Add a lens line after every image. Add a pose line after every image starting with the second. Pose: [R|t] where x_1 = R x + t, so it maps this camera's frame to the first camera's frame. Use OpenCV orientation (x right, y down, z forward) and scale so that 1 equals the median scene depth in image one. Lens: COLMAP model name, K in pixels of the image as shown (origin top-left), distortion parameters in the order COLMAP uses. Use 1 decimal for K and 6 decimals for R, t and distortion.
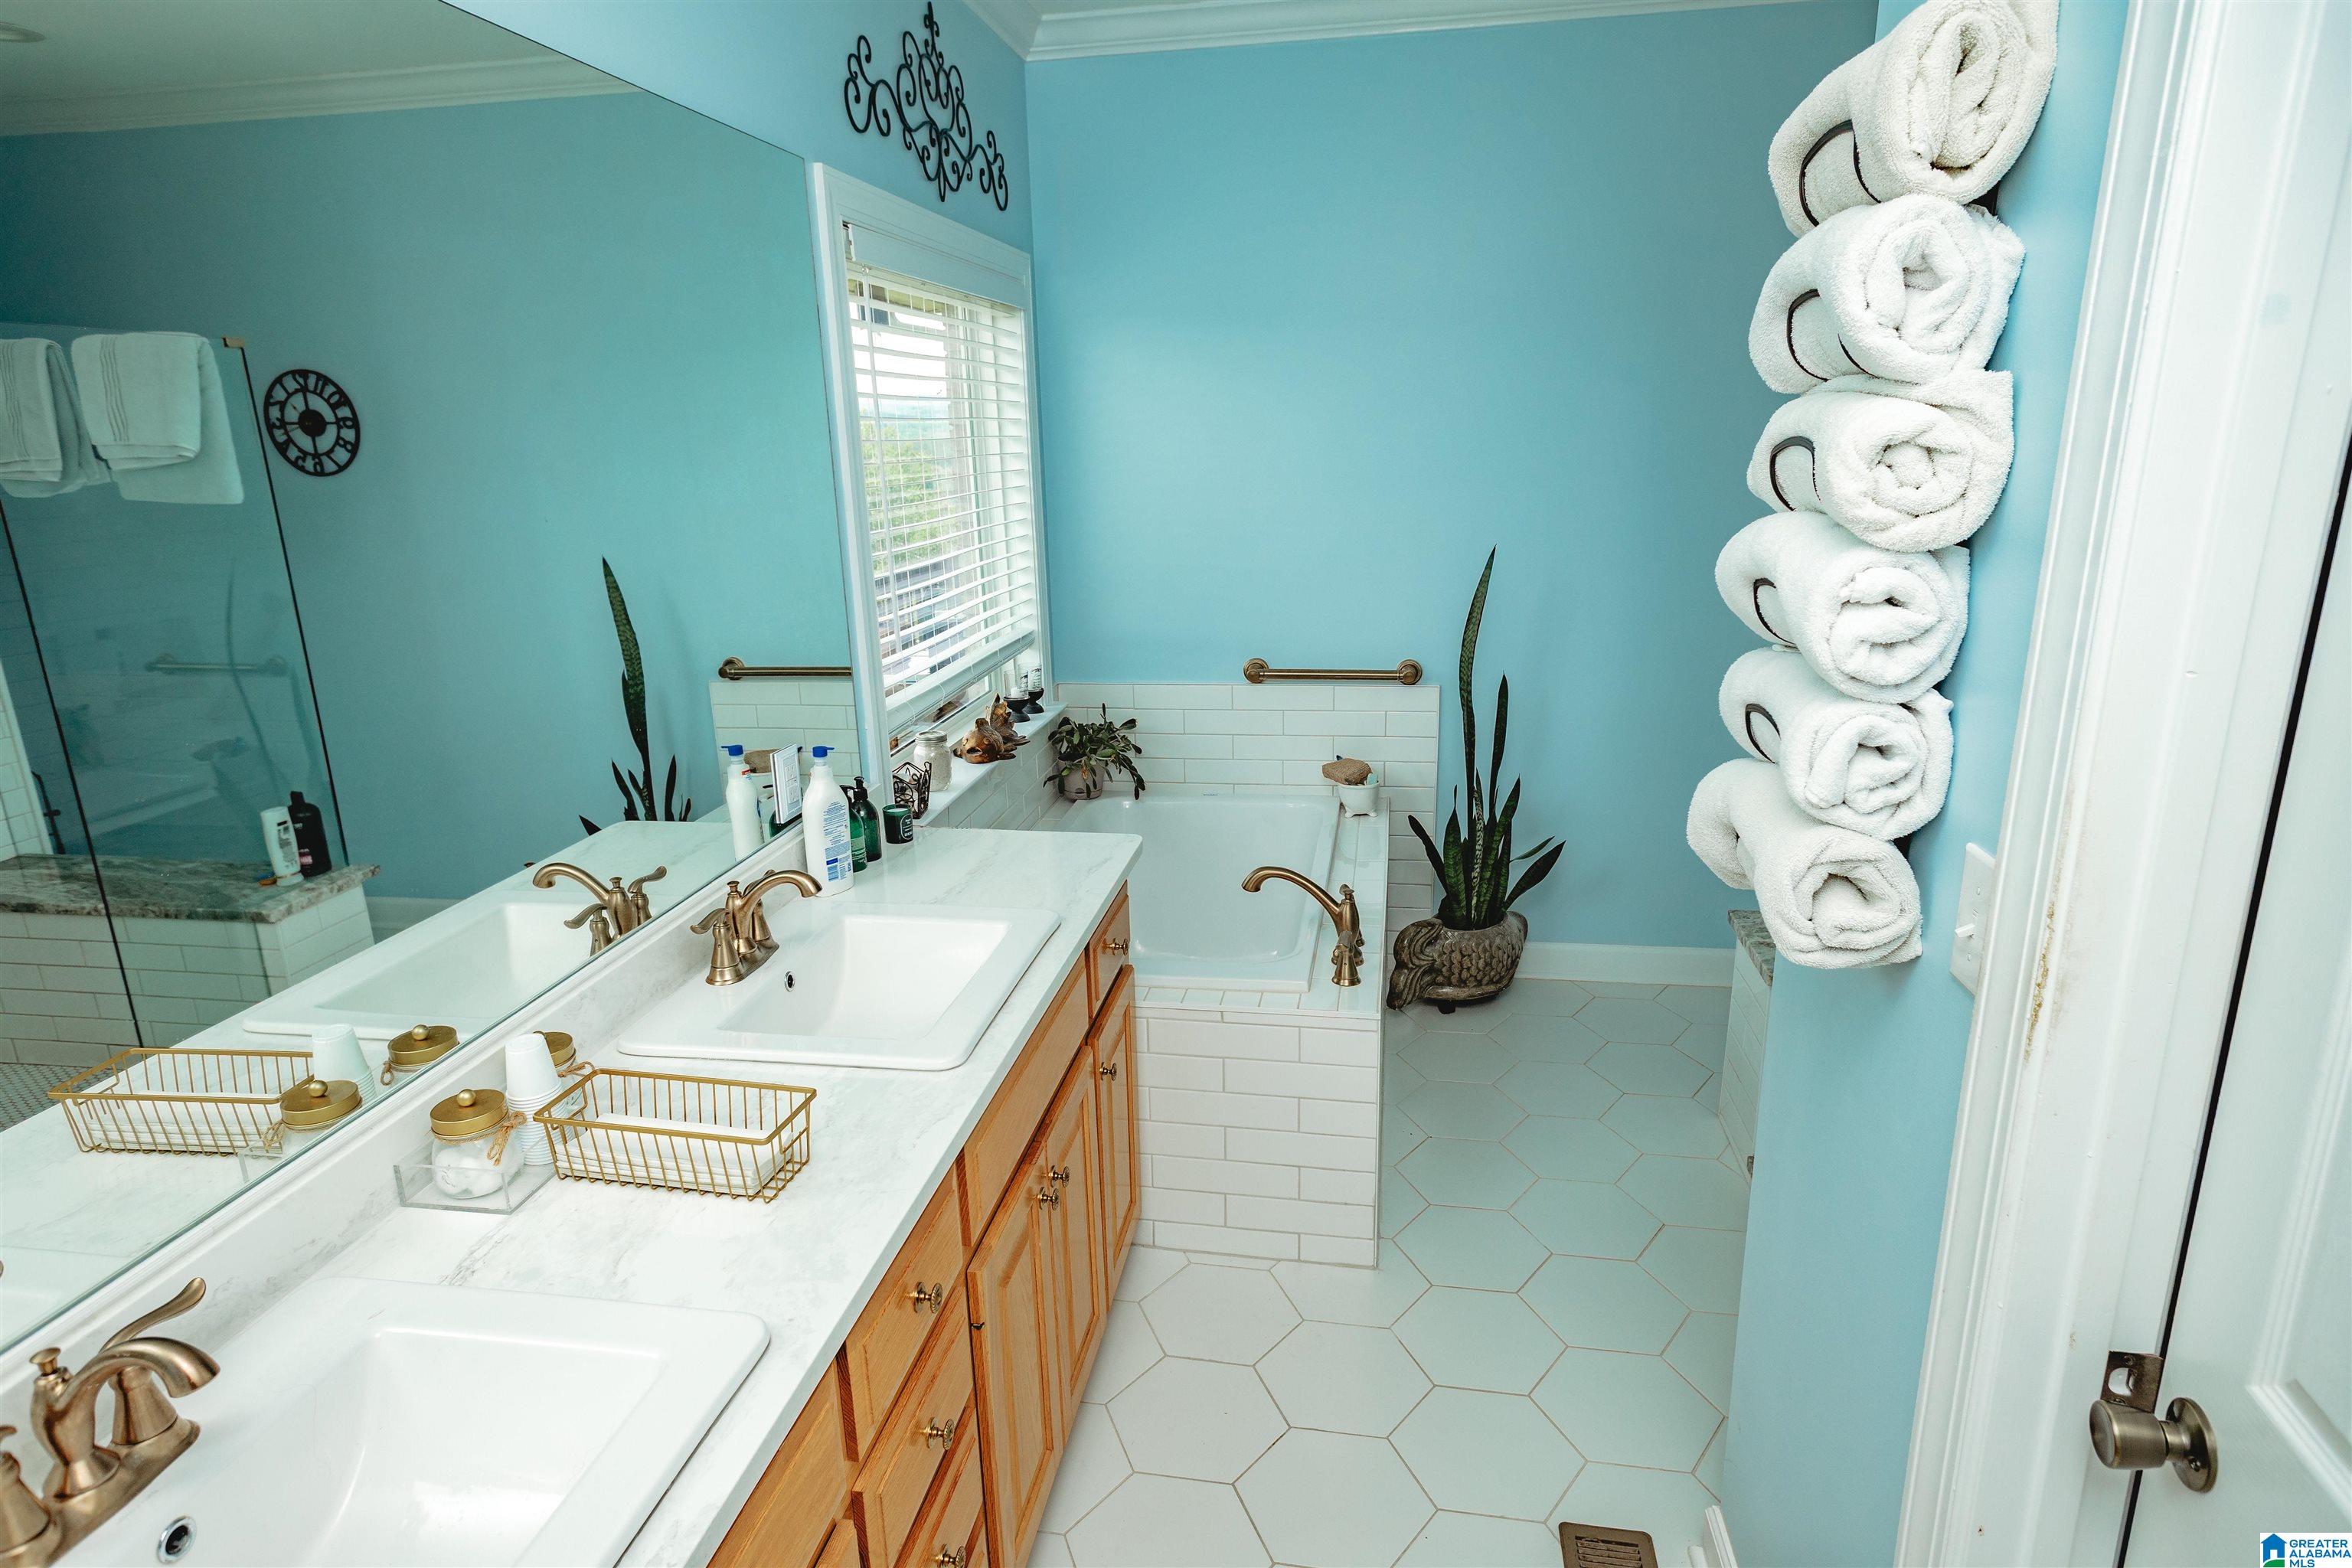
lens RADIAL K [[1307.8, 0, 1175.6], [0, 1307.8, 789.1], [0, 0, 1]] dist [0.018991, -0.006390]
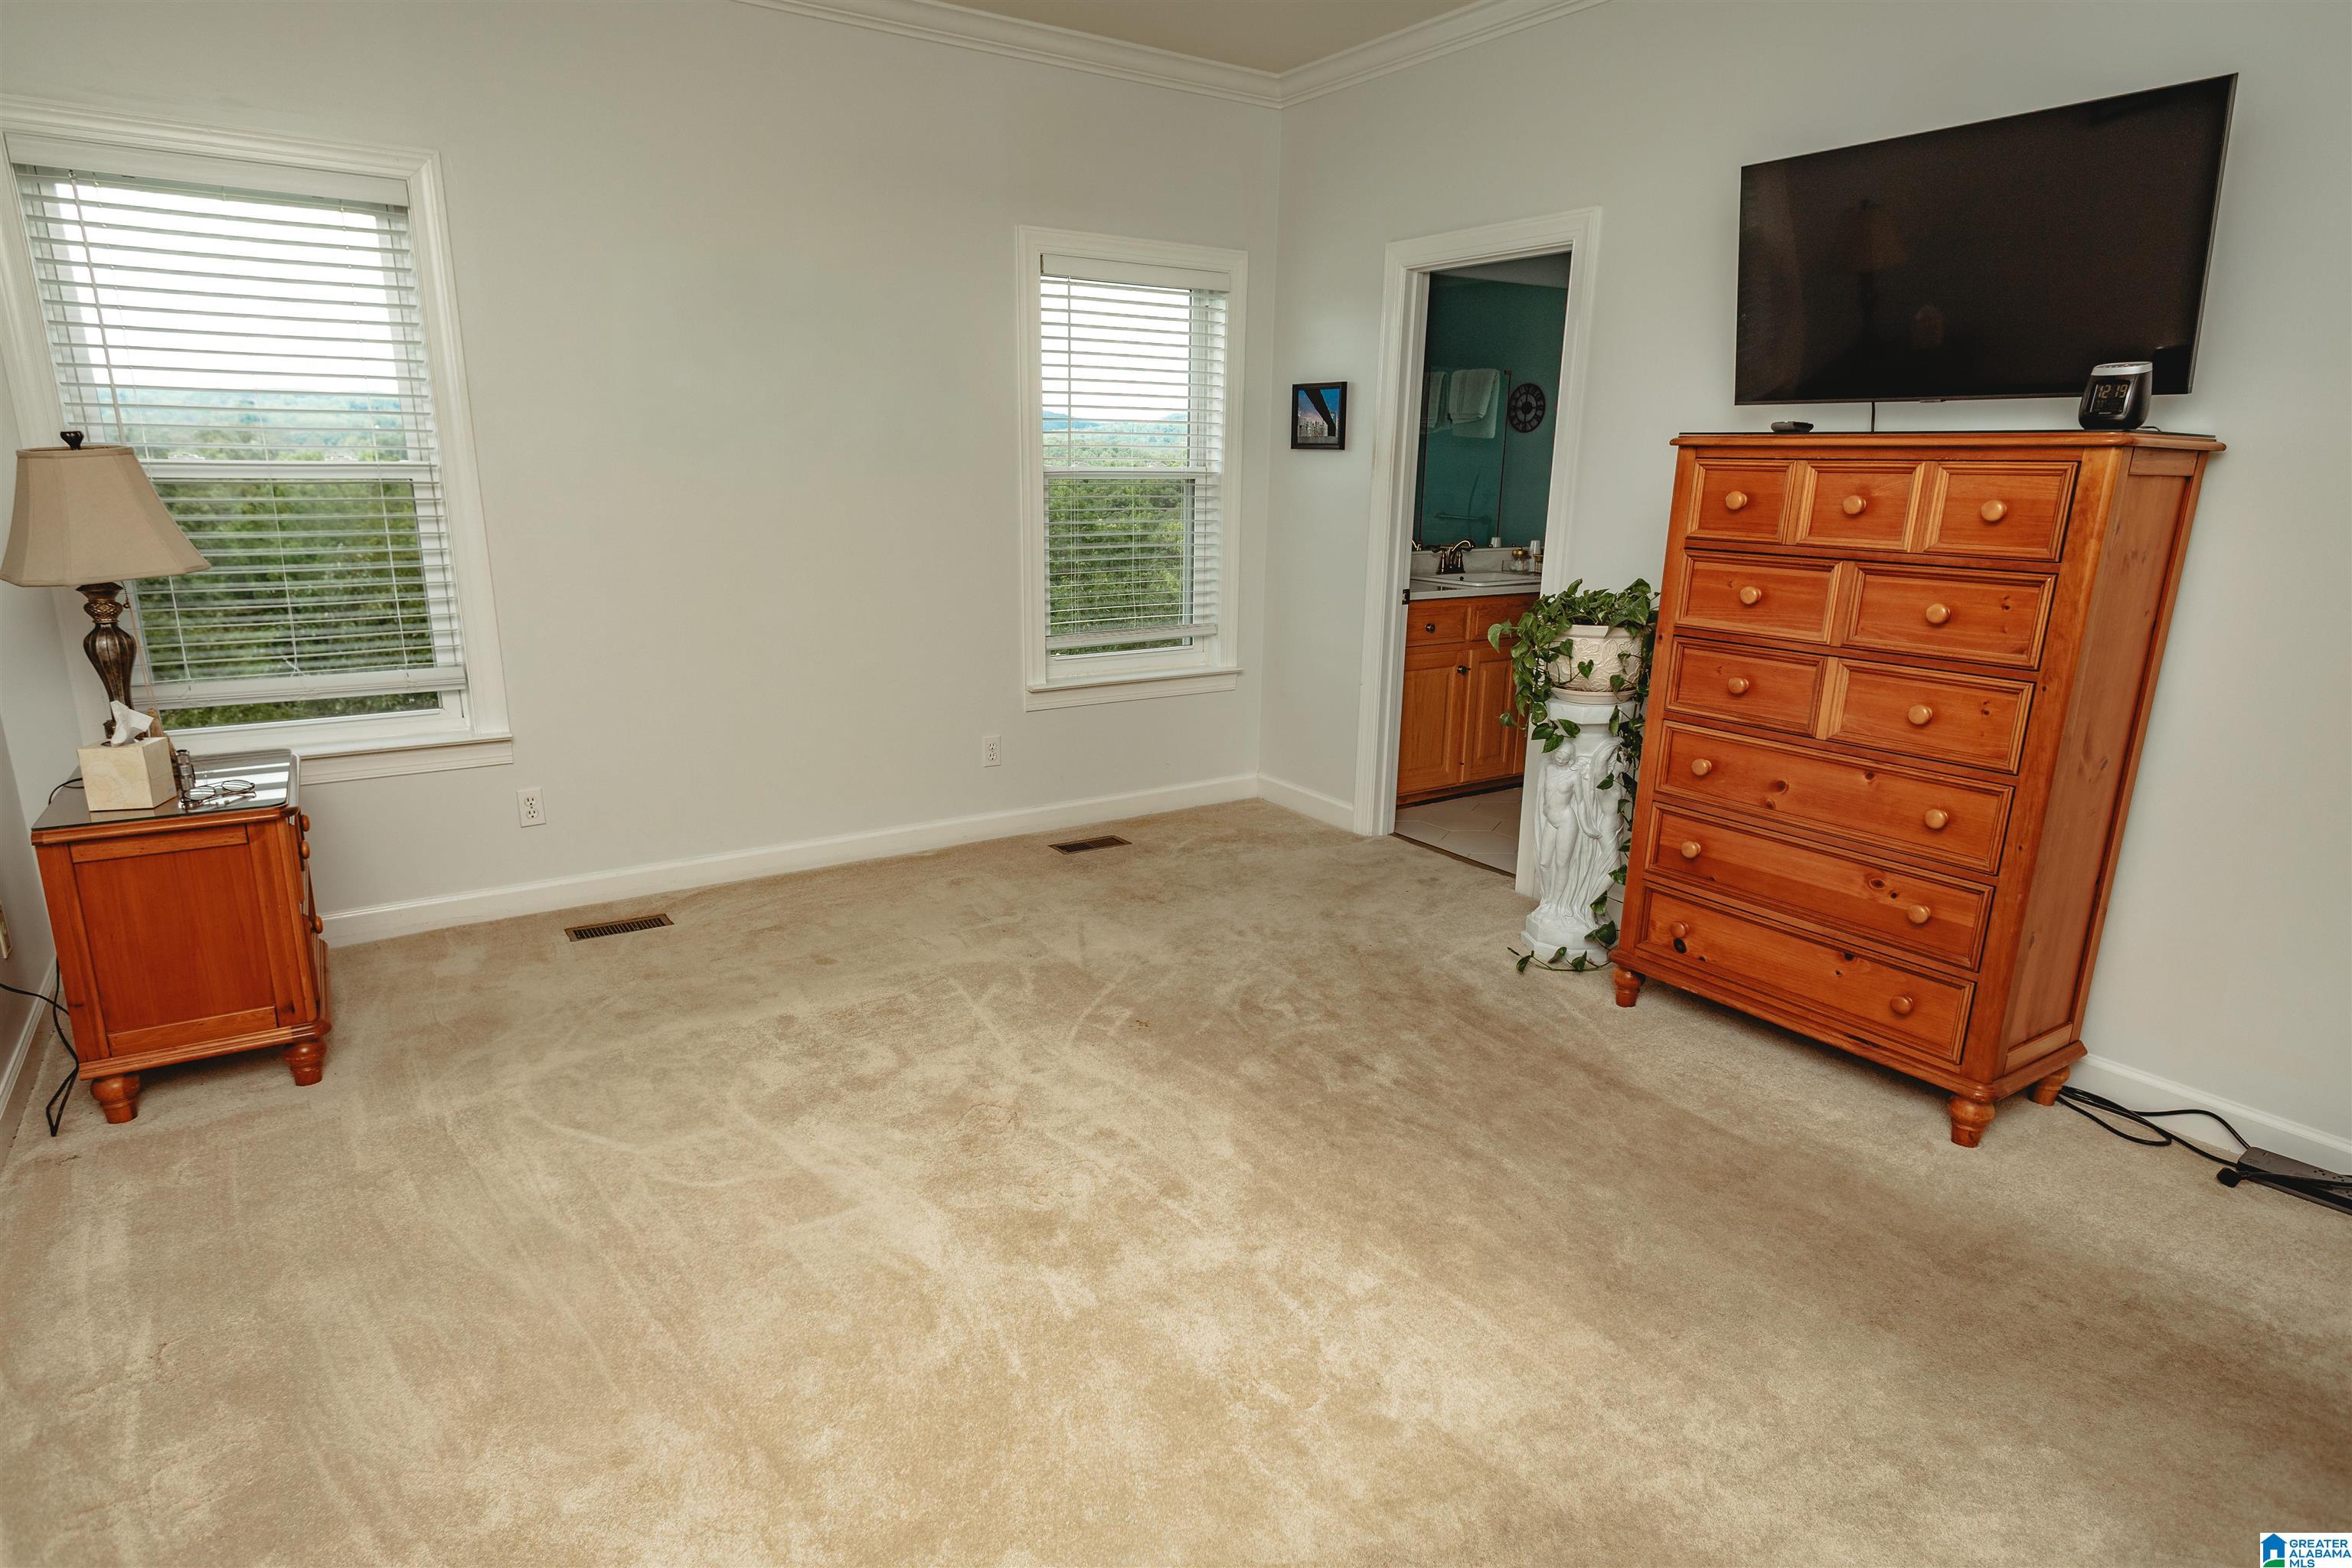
lens RADIAL K [[1307.8, 0, 1173.1], [0, 1307.8, 789.8], [0, 0, 1]] dist [0.018991, -0.006390]
pose [[0.684947, 0.216446, -0.695700, 0.829776], [-0.225686, 0.970920, 0.079875, 0.413456], [0.692758, 0.102300, 0.713878, -1.249436]]
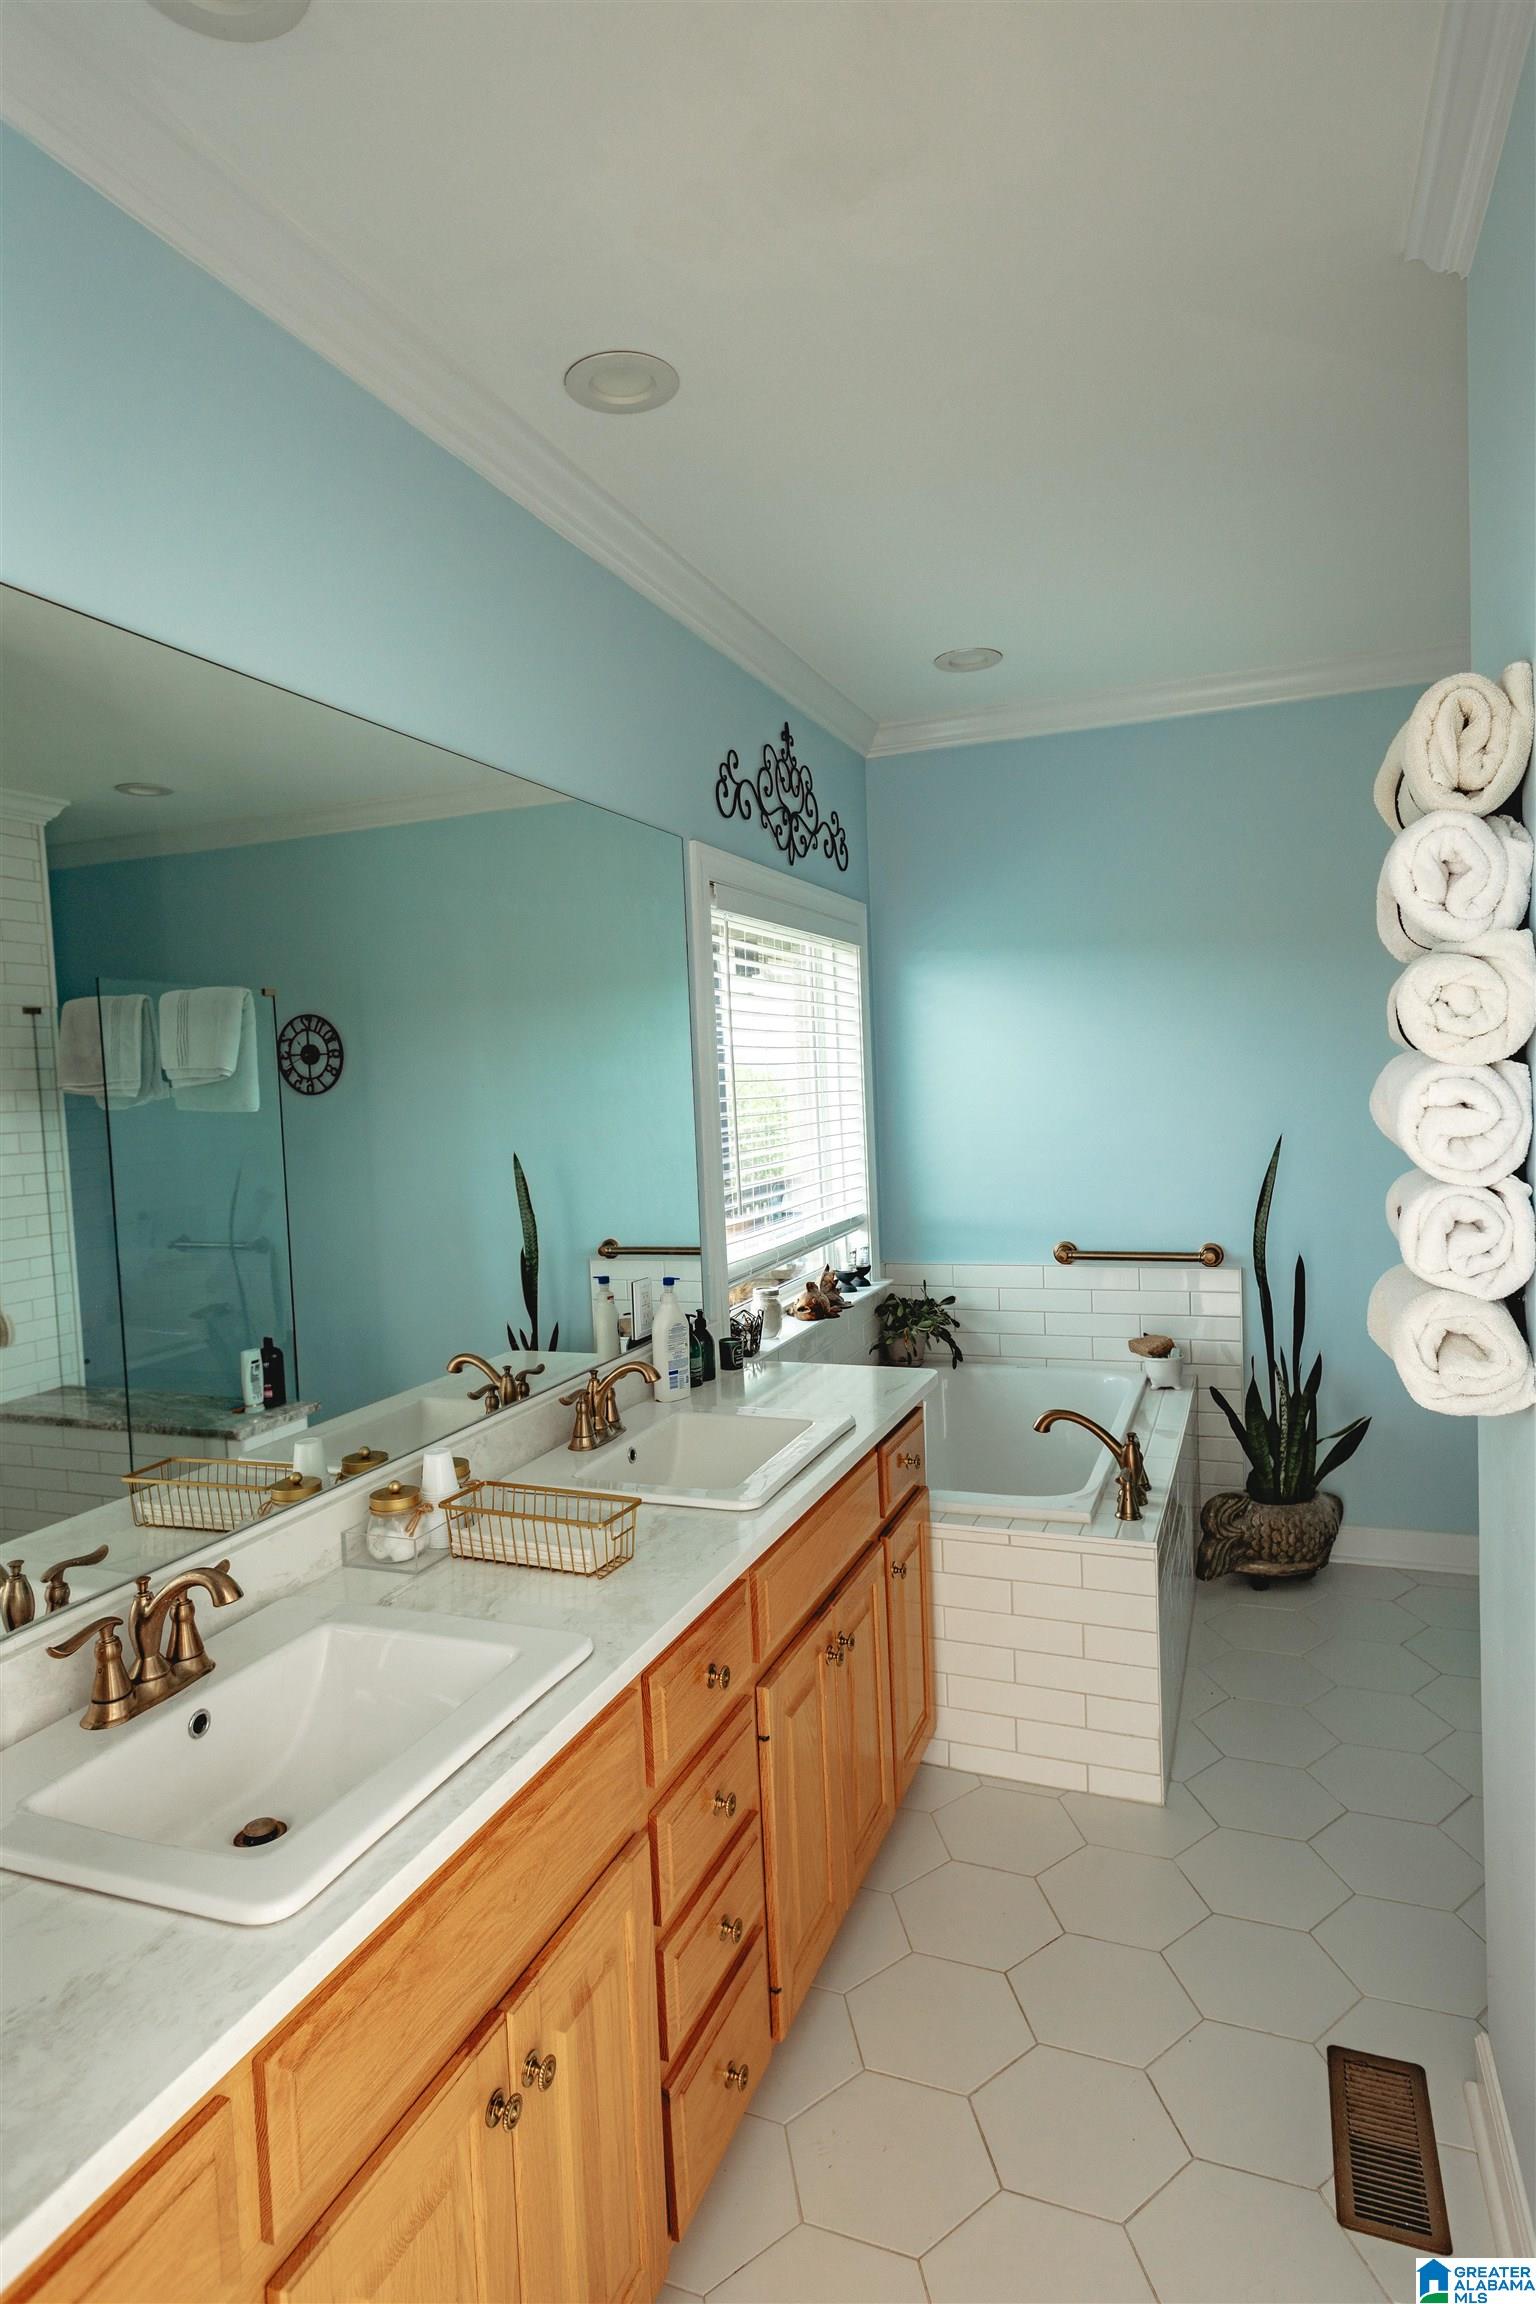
lens RADIAL K [[1281.1, 0, 778.0], [0, 1281.1, 1148.0], [0, 0, 1]] dist [0.018991, -0.006390]
pose [[0.980033, -0.003873, -0.198797, 0.051283], [-0.037372, 0.978403, -0.203299, 0.065909], [0.195291, 0.206669, 0.958723, -0.120433]]
